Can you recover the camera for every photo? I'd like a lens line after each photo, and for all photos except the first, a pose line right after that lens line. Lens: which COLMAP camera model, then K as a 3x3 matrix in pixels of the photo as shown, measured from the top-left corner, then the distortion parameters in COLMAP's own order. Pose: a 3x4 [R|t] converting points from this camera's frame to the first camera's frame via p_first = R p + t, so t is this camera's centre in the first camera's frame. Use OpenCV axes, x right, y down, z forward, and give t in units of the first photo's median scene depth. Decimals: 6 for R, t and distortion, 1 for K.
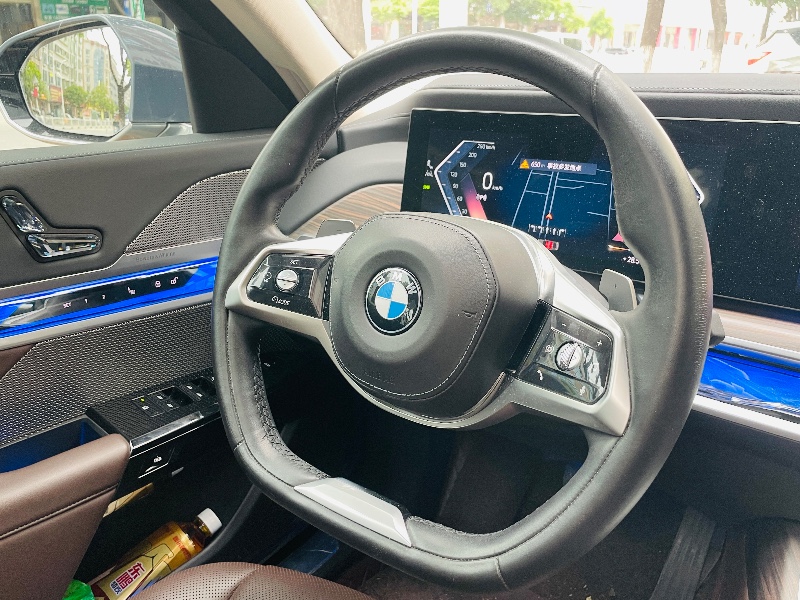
lens RADIAL K [[660.0, 0, 405.5], [0, 660.0, 291.5], [0, 0, 1]] dist [0.083920, -0.106108]
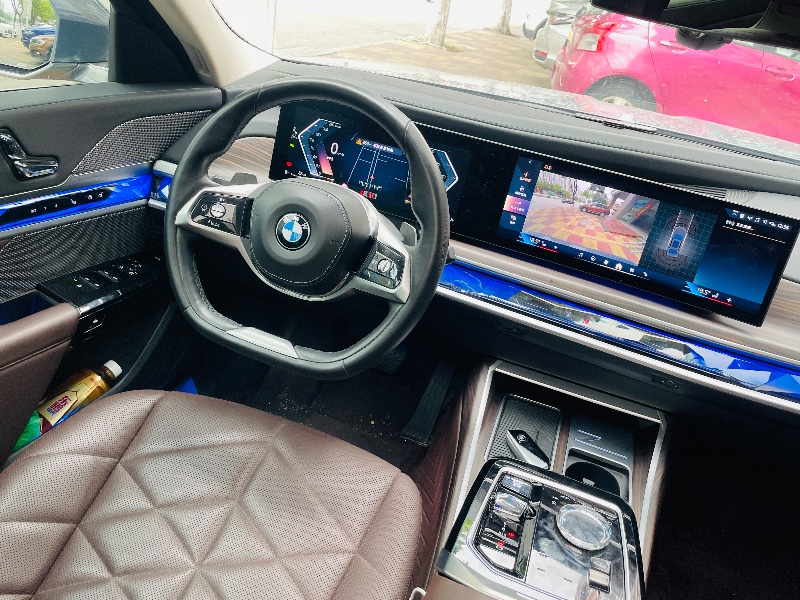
lens RADIAL K [[660.0, 0, 405.7], [0, 660.0, 293.1], [0, 0, 1]] dist [0.083920, -0.106108]
pose [[0.950346, 0.028773, 0.309862, -0.235763], [-0.077575, 0.986187, 0.146349, -0.091546], [-0.301371, -0.163120, 0.939451, -0.702002]]
